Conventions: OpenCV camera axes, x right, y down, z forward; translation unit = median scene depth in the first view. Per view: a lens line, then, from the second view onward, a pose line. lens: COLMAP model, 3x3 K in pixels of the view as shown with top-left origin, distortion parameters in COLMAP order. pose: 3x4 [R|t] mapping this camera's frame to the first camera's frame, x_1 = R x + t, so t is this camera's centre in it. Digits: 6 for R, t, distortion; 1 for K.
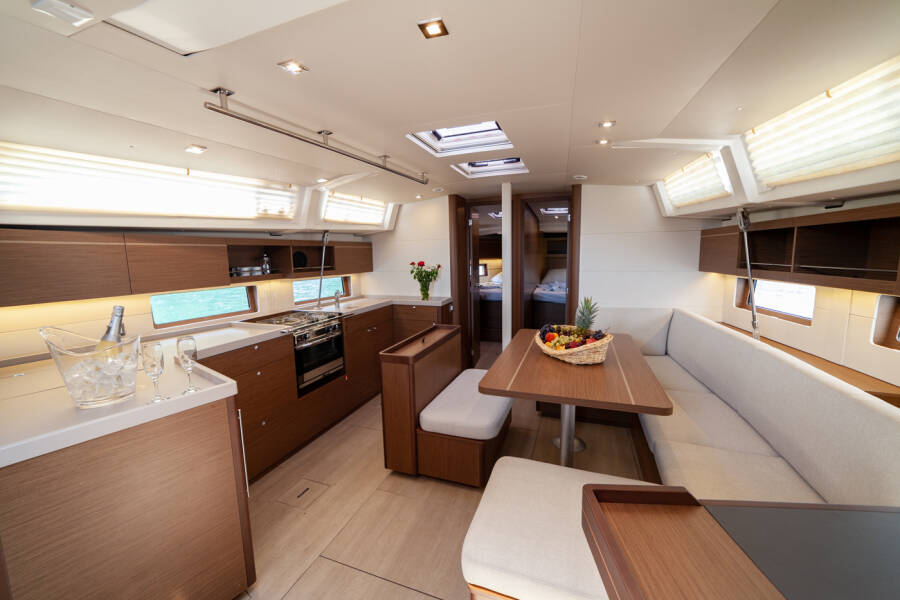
lens RADIAL K [[352.2, 0, 444.1], [0, 352.2, 297.7], [0, 0, 1]] dist [-0.024777, 0.008252]
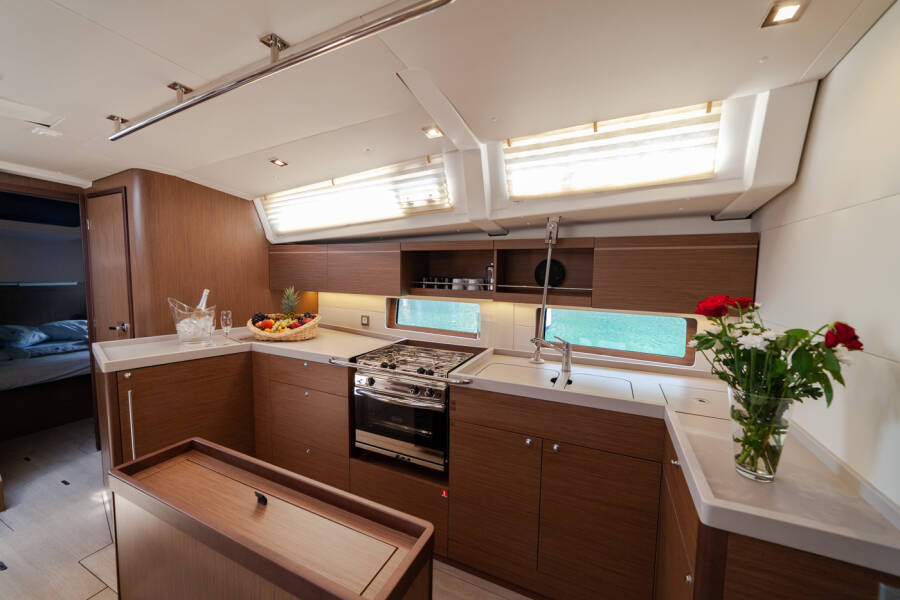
lens RADIAL K [[352.2, 0, 444.1], [0, 352.2, 297.7], [0, 0, 1]] dist [-0.024777, 0.008252]
pose [[-0.082198, 0.097893, -0.991797, 0.225808], [-0.136882, 0.984624, 0.108530, -0.125700], [0.987171, 0.144680, -0.067534, 1.022875]]
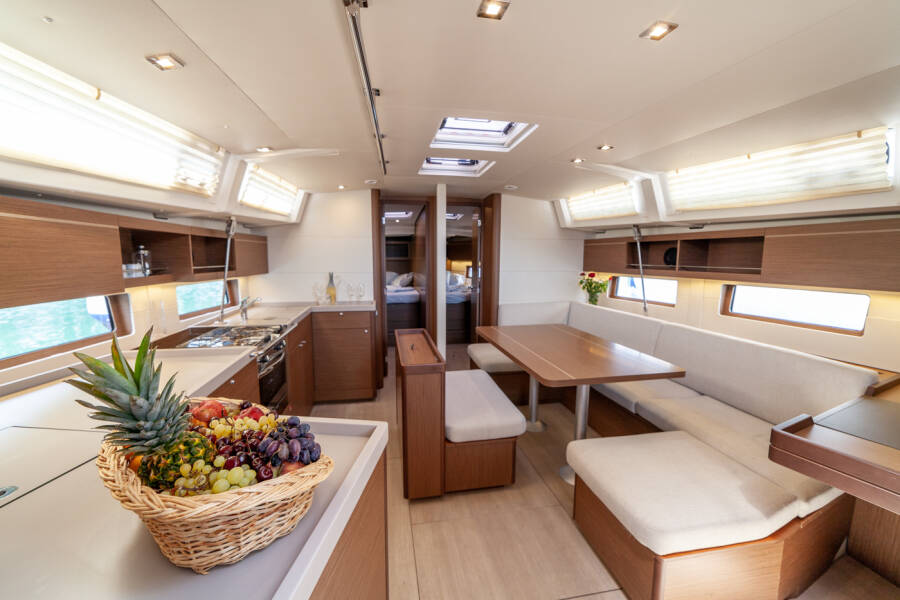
lens RADIAL K [[352.2, 0, 444.1], [0, 352.2, 297.7], [0, 0, 1]] dist [-0.024777, 0.008252]
pose [[0.855071, -0.037569, 0.517148, -0.390501], [0.043603, 0.999049, 0.000482, -0.001483], [-0.516675, 0.022137, 0.855896, 0.157828]]
